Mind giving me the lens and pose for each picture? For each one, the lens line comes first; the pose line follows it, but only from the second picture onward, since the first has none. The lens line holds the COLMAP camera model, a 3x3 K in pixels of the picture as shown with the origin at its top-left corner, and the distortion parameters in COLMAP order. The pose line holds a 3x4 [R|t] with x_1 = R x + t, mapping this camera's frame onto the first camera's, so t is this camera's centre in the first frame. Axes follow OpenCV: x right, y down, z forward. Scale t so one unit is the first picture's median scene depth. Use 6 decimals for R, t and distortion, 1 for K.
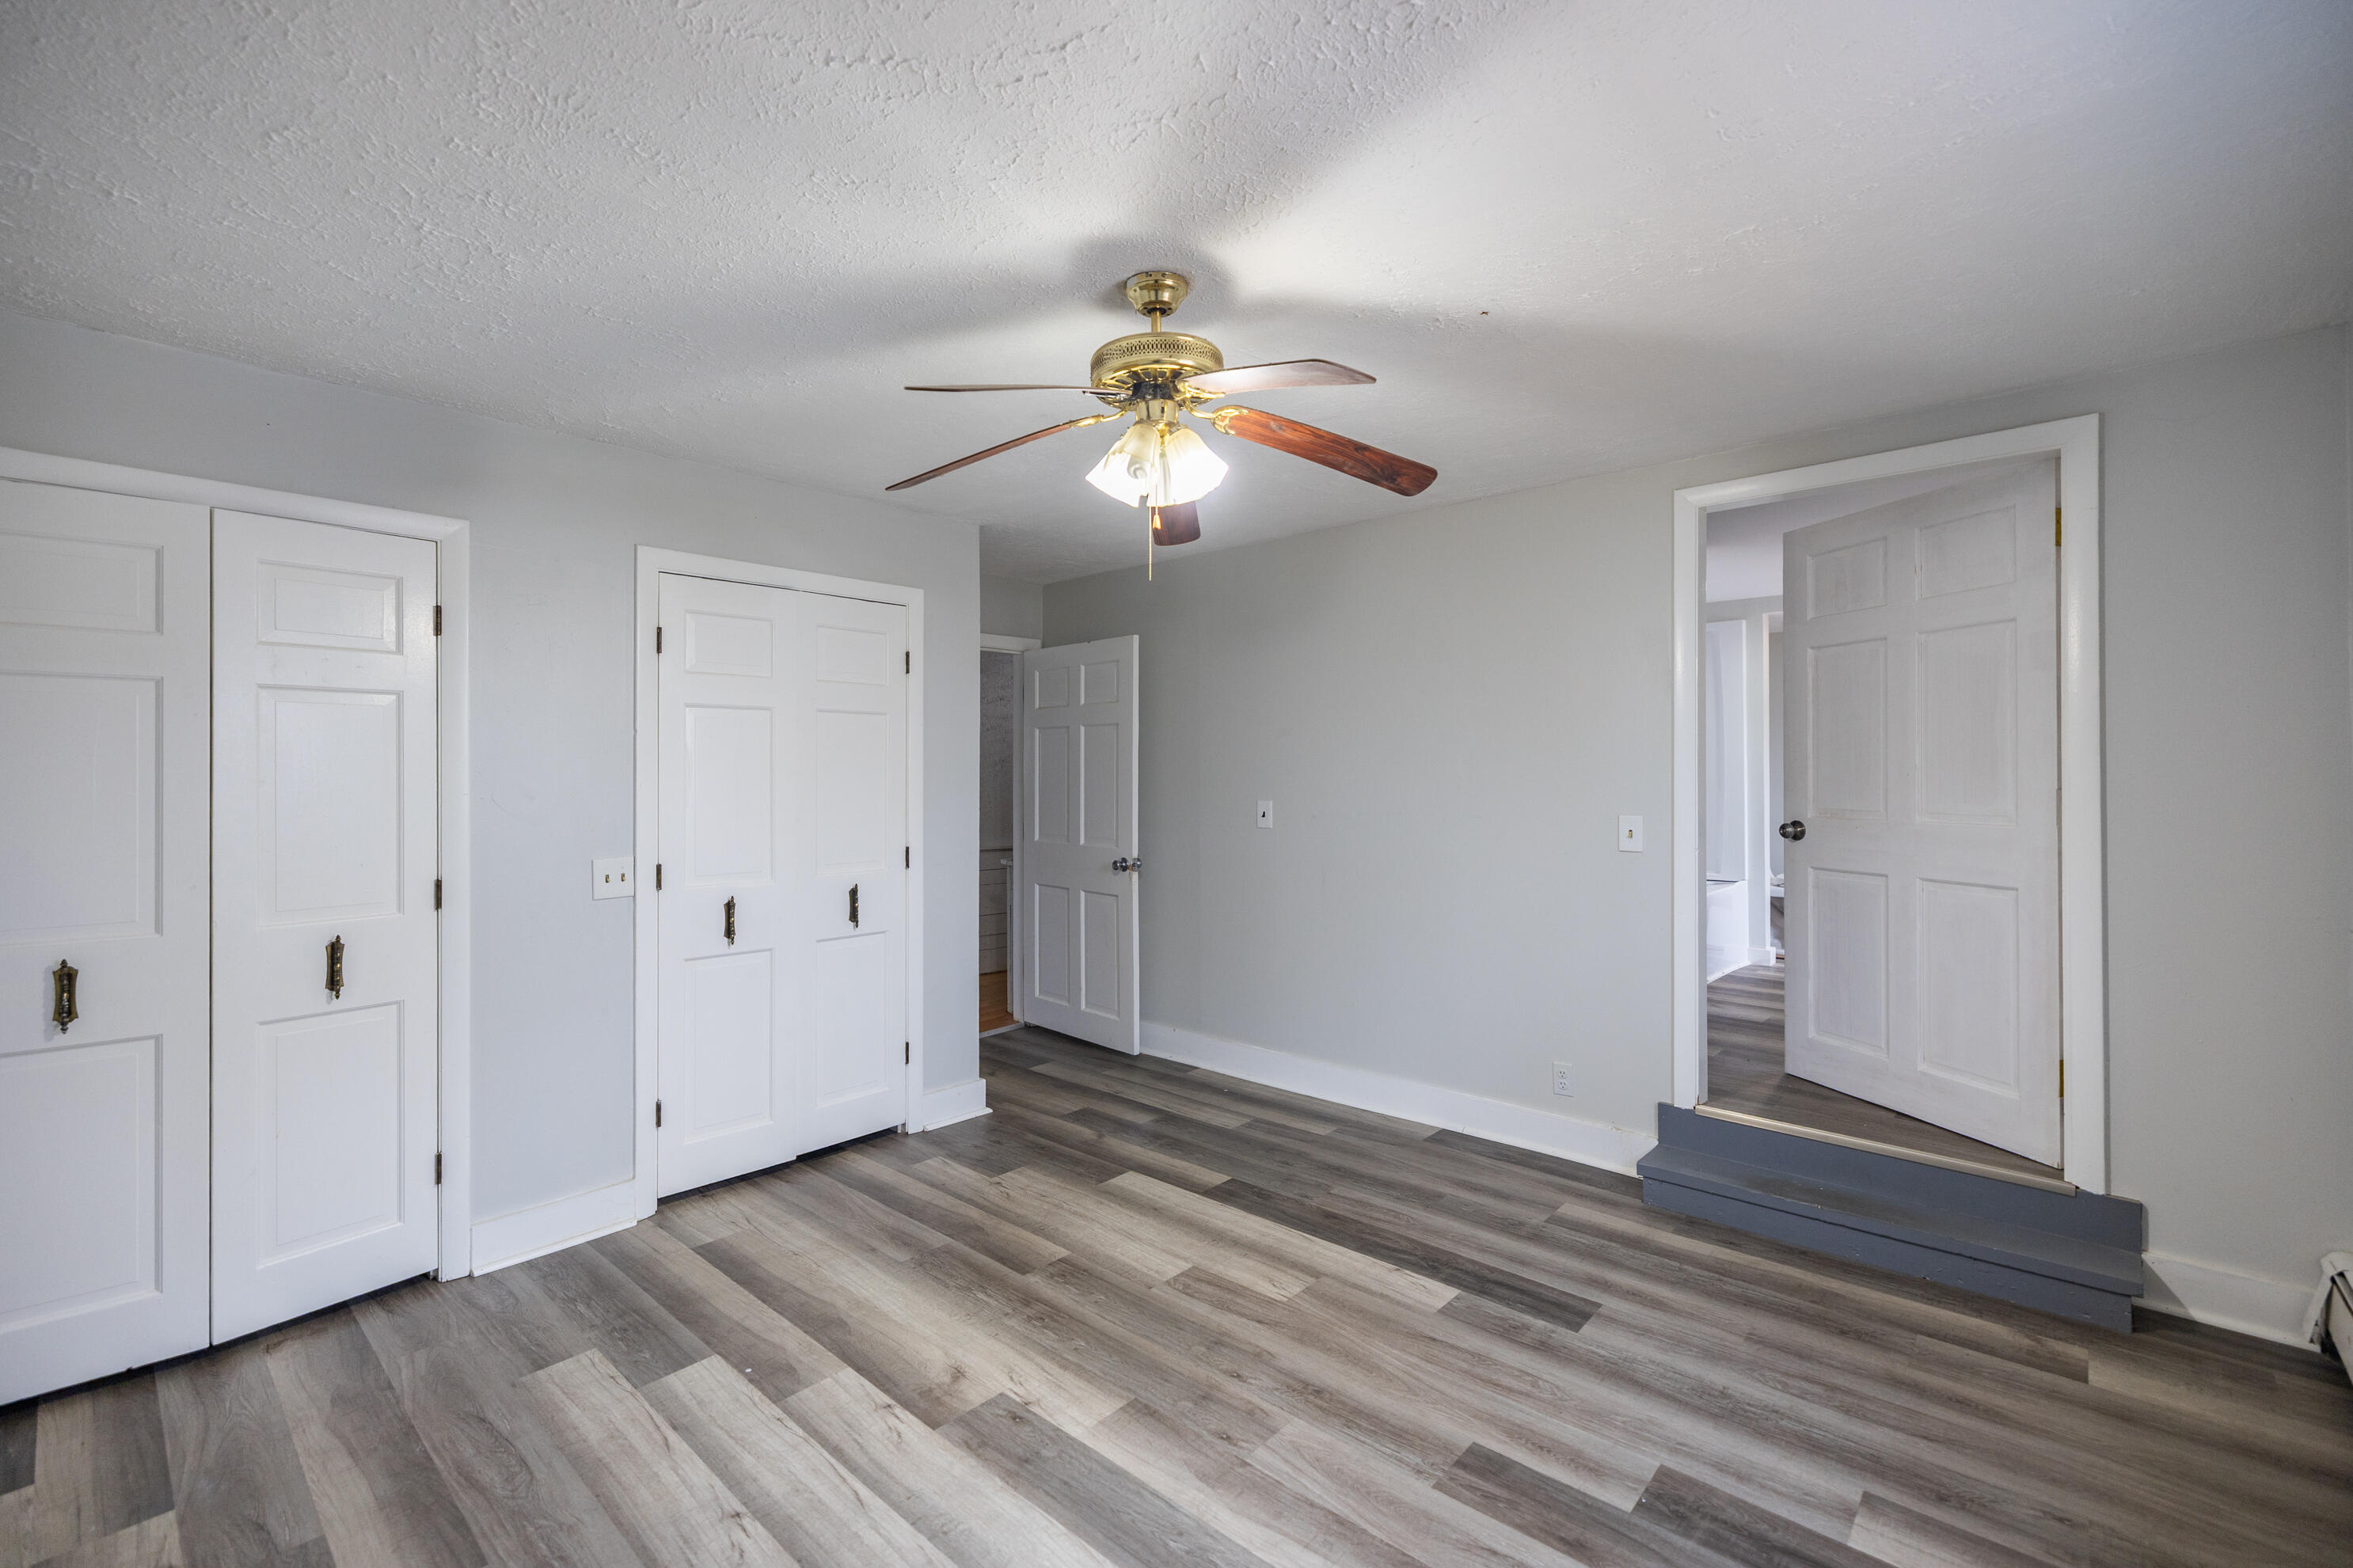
lens RADIAL K [[1015.1, 0, 1177.8], [0, 1015.1, 775.2], [0, 0, 1]] dist [-0.000330, -0.000546]
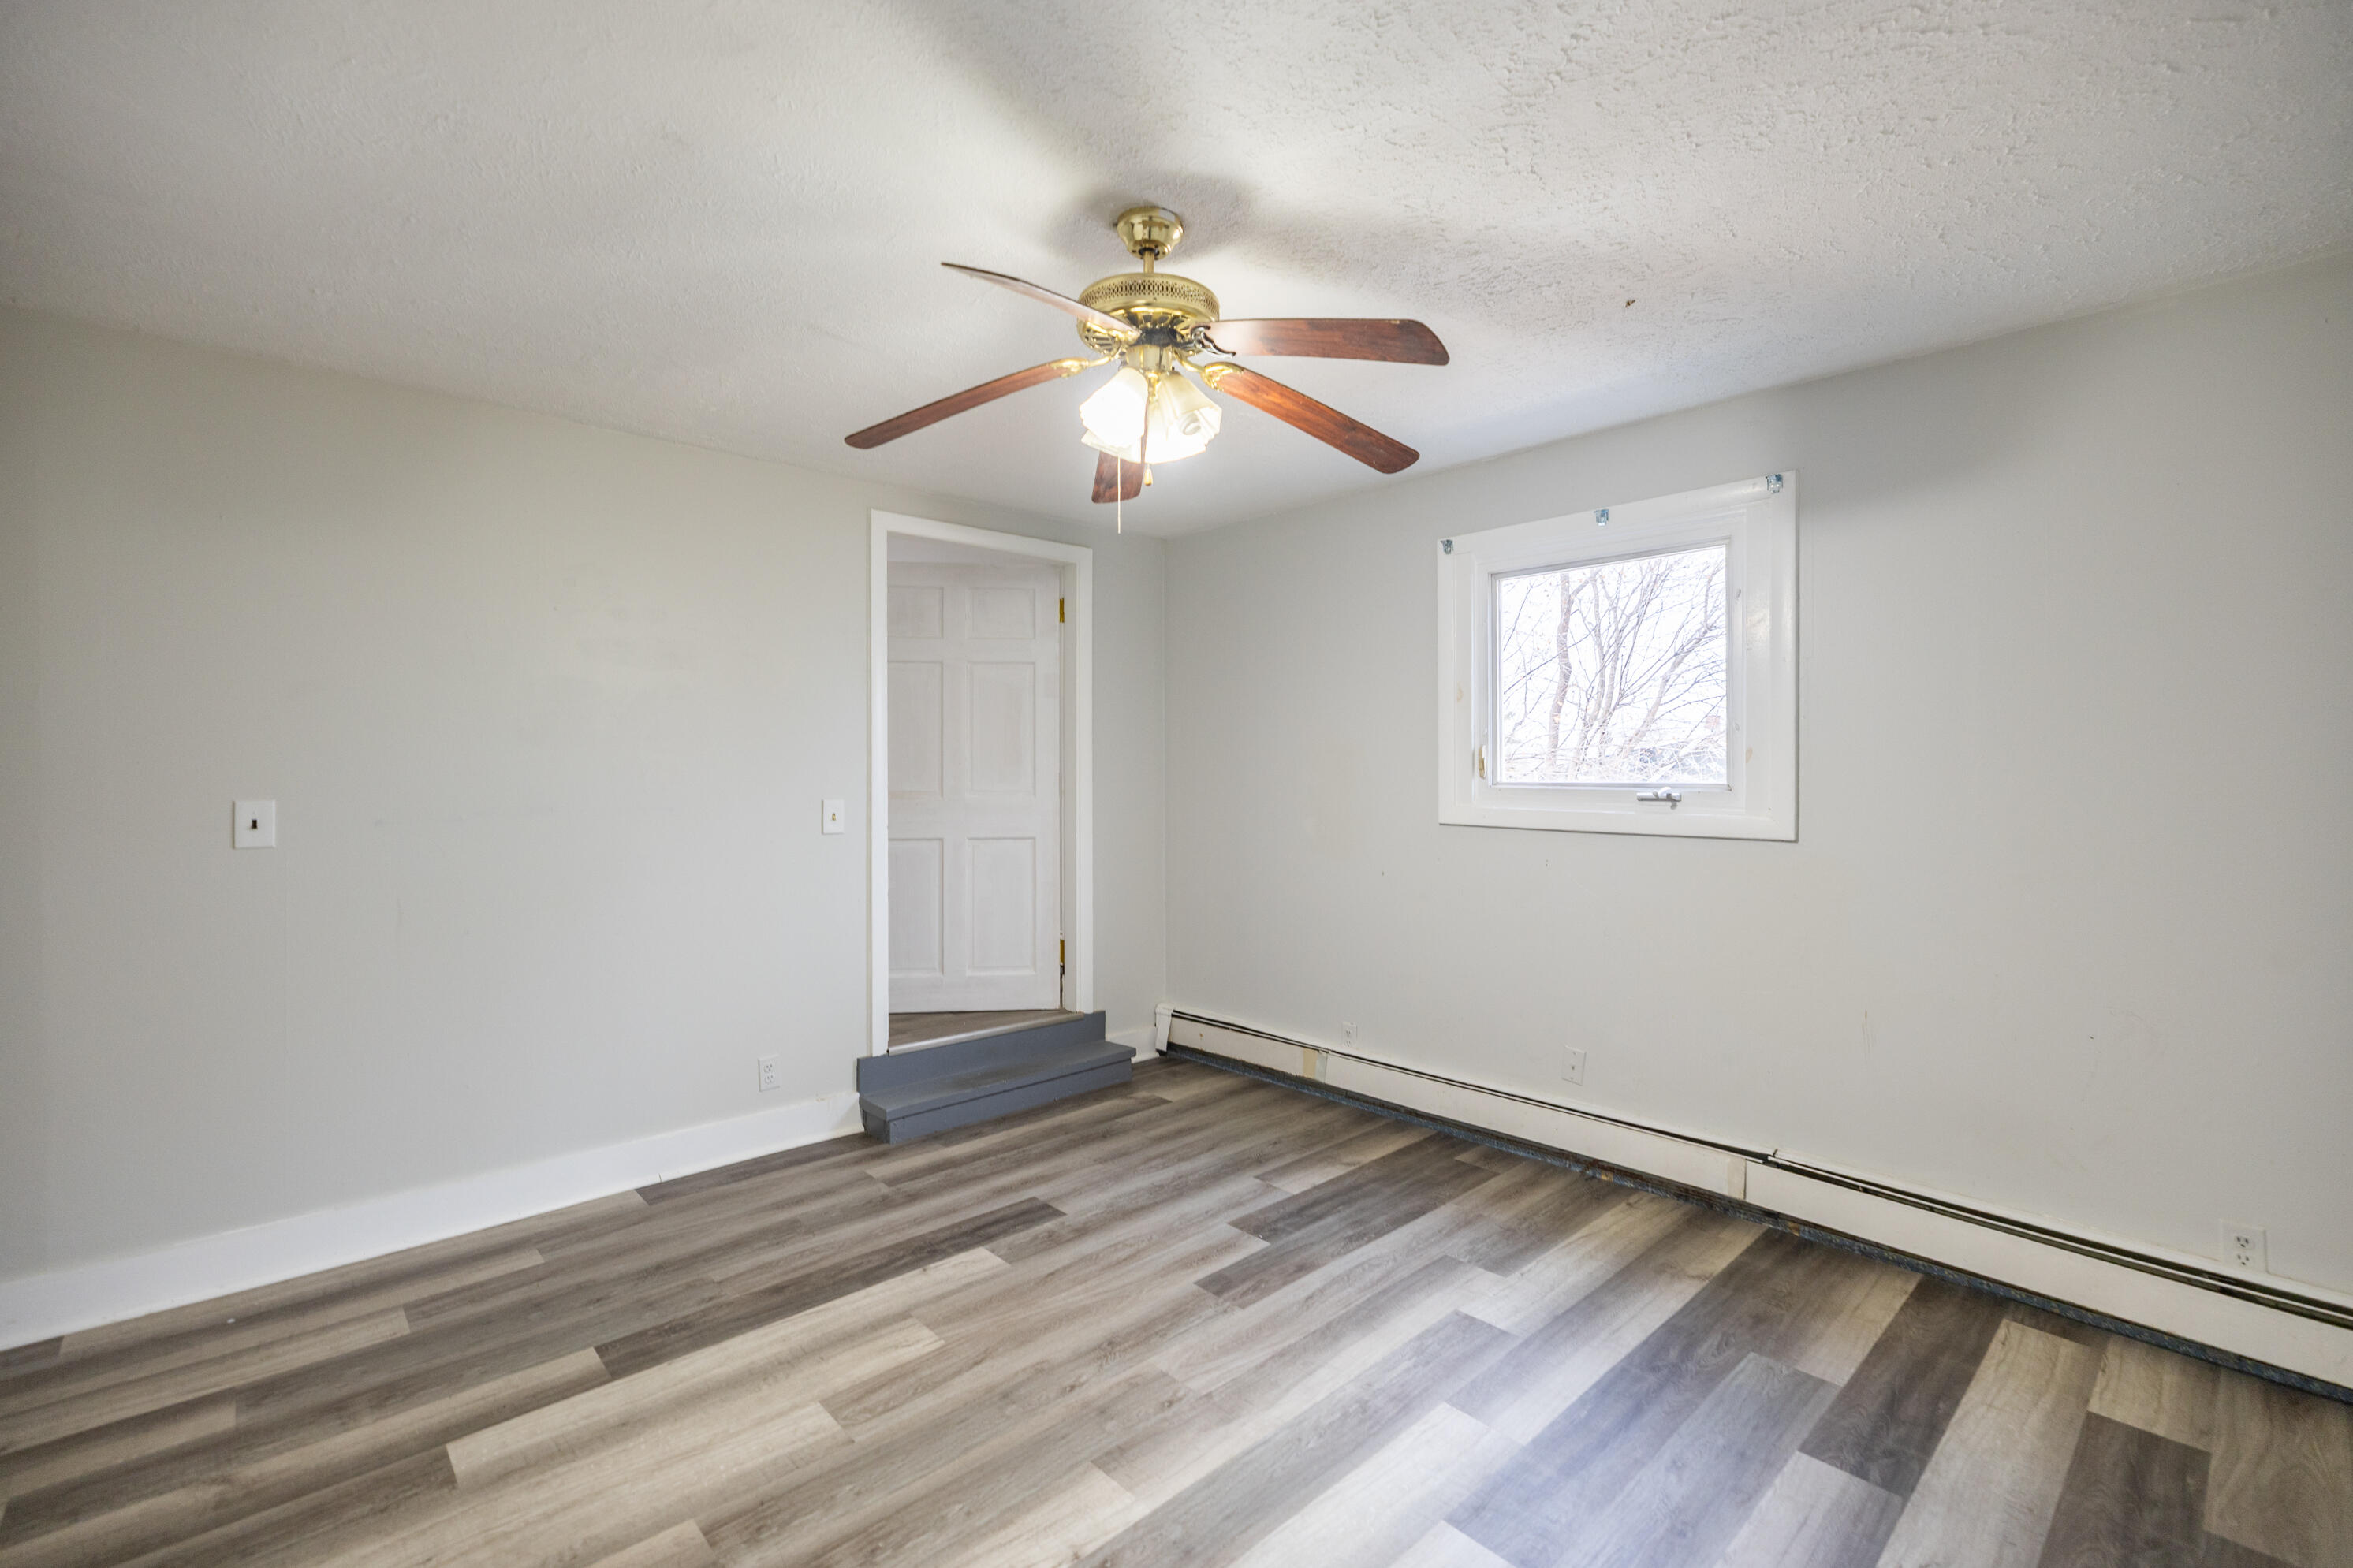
lens RADIAL K [[1015.1, 0, 1177.8], [0, 1015.1, 775.2], [0, 0, 1]] dist [-0.000330, -0.000546]
pose [[0.088732, 0.000244, 0.996056, -0.783889], [0.003931, 0.999992, -0.000595, 0.022638], [-0.996048, 0.003968, 0.088730, 0.735104]]
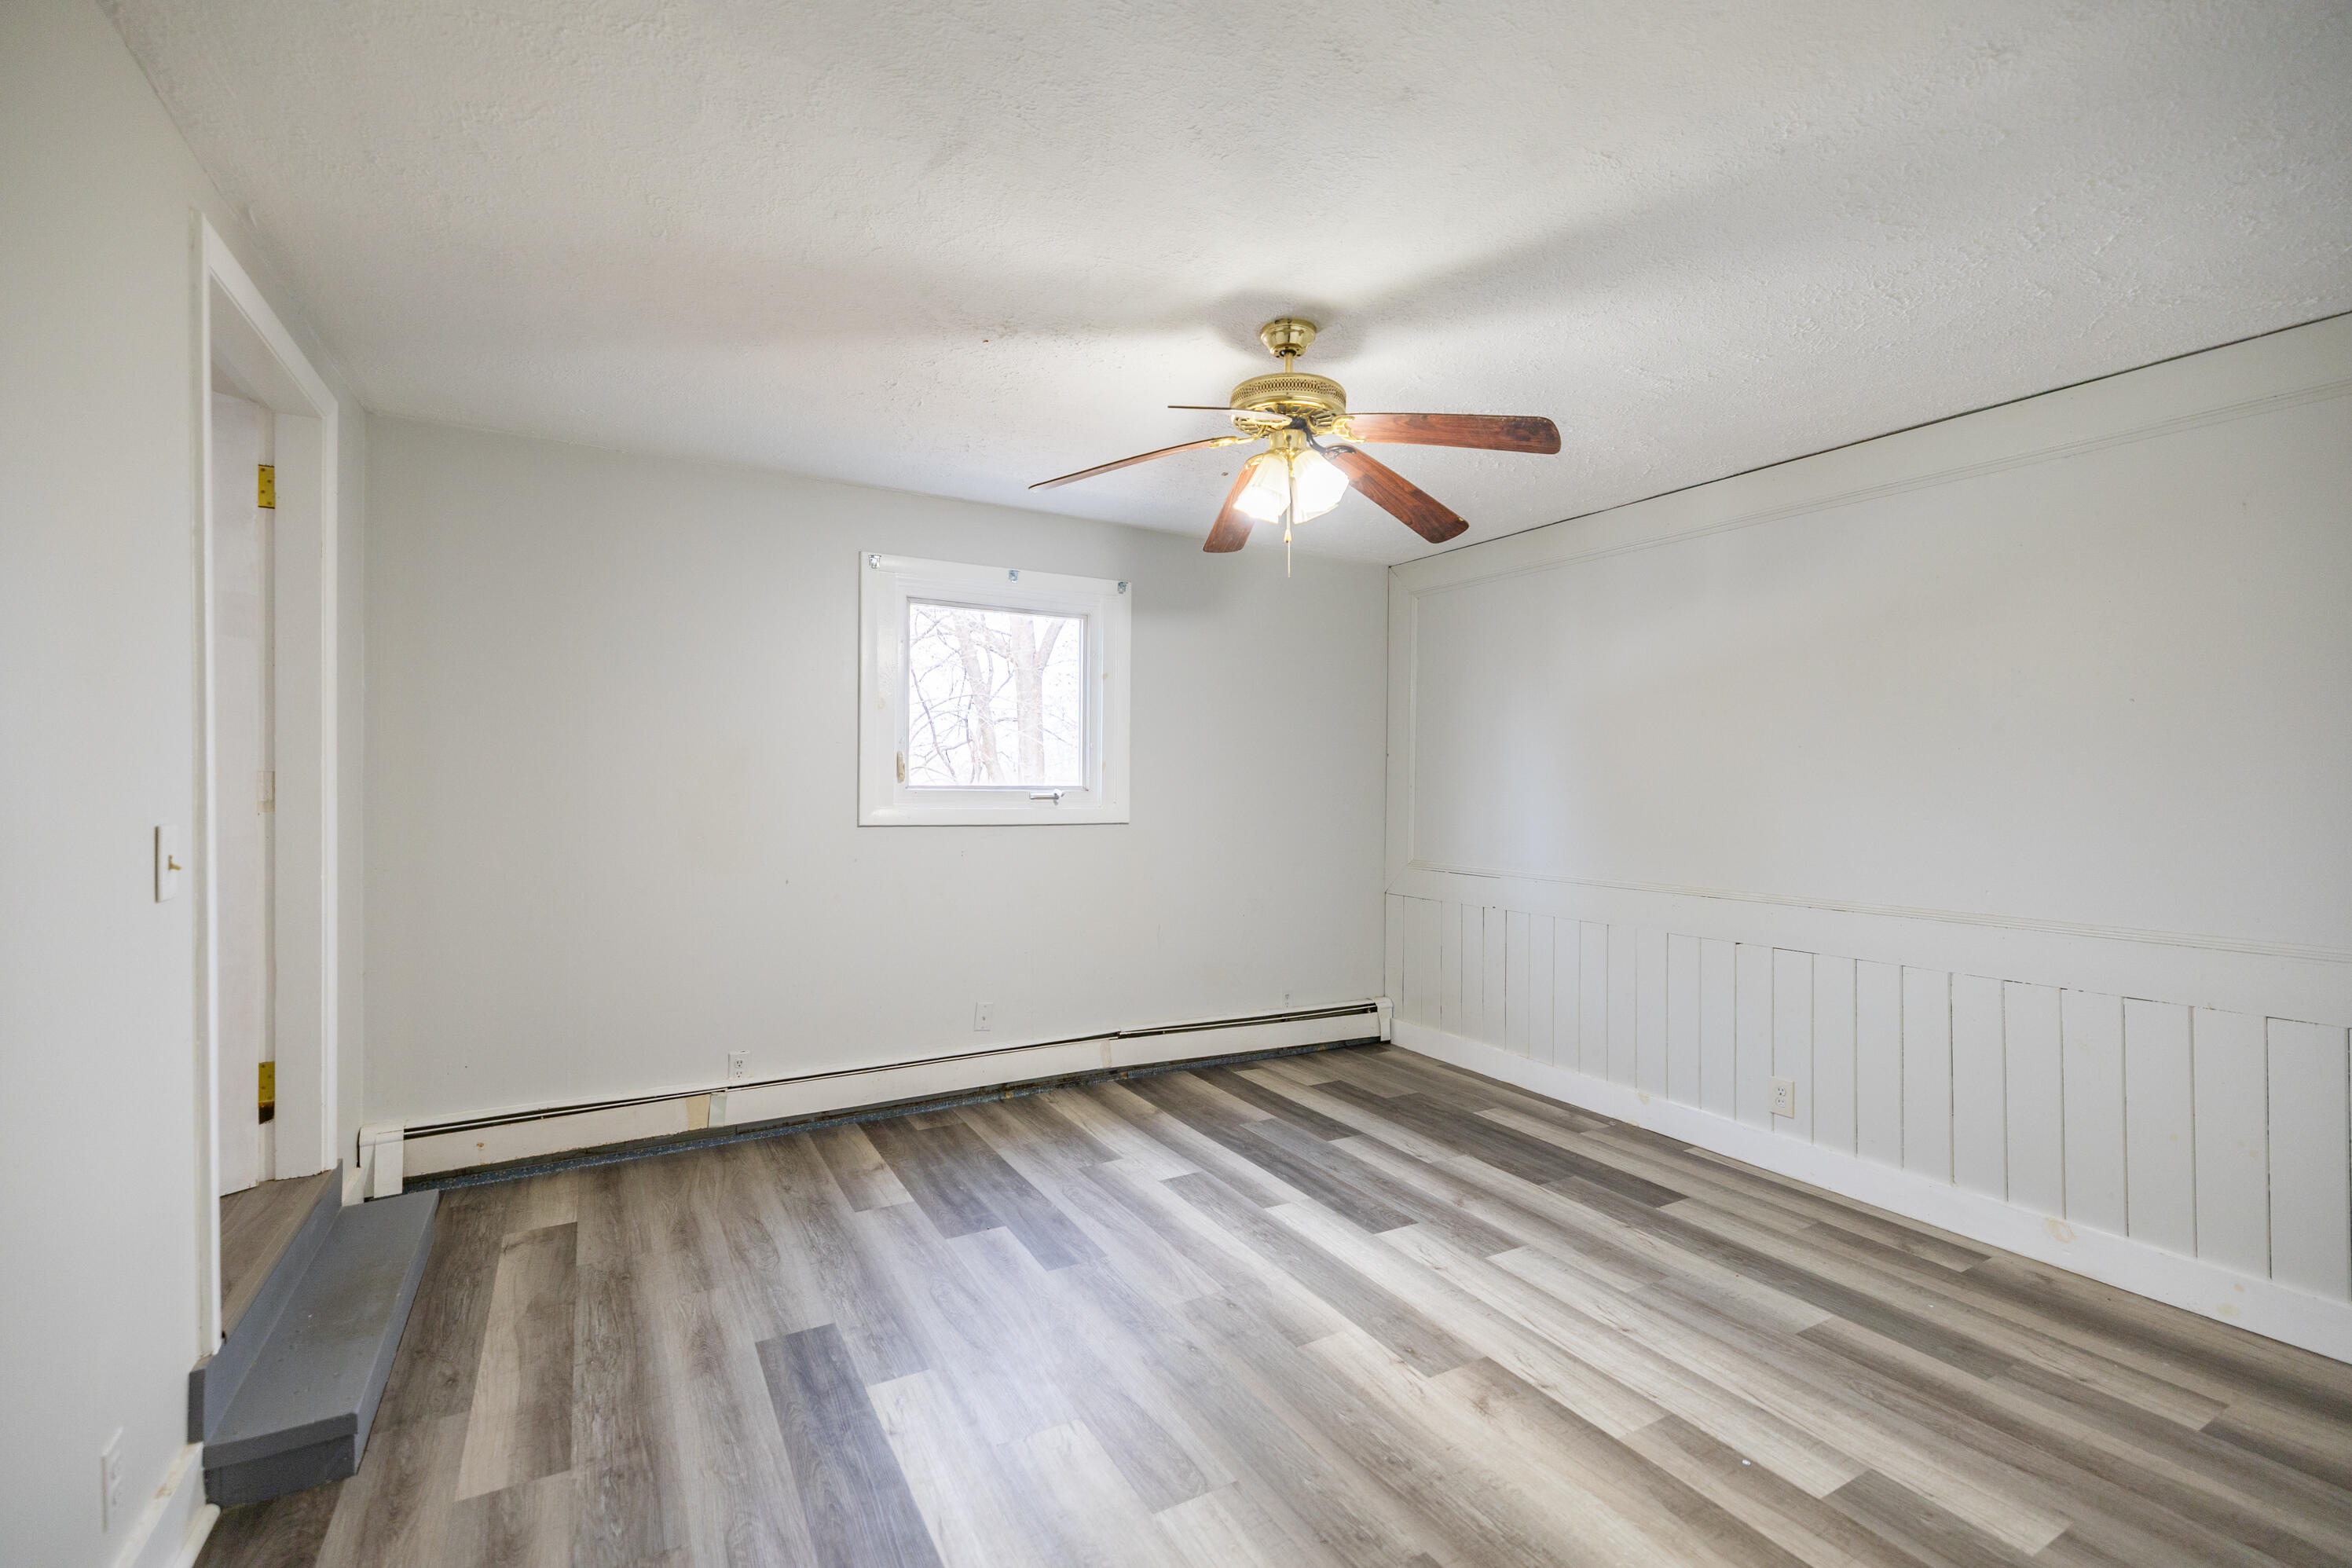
lens RADIAL K [[1000.2, 0, 1176.0], [0, 1000.2, 784.0], [0, 0, 1]] dist [-0.000555, -0.000211]
pose [[-0.949737, -0.003601, 0.313029, -0.212584], [-0.002732, 0.999991, 0.003217, 0.025253], [-0.313038, 0.002201, -0.949738, 1.755167]]
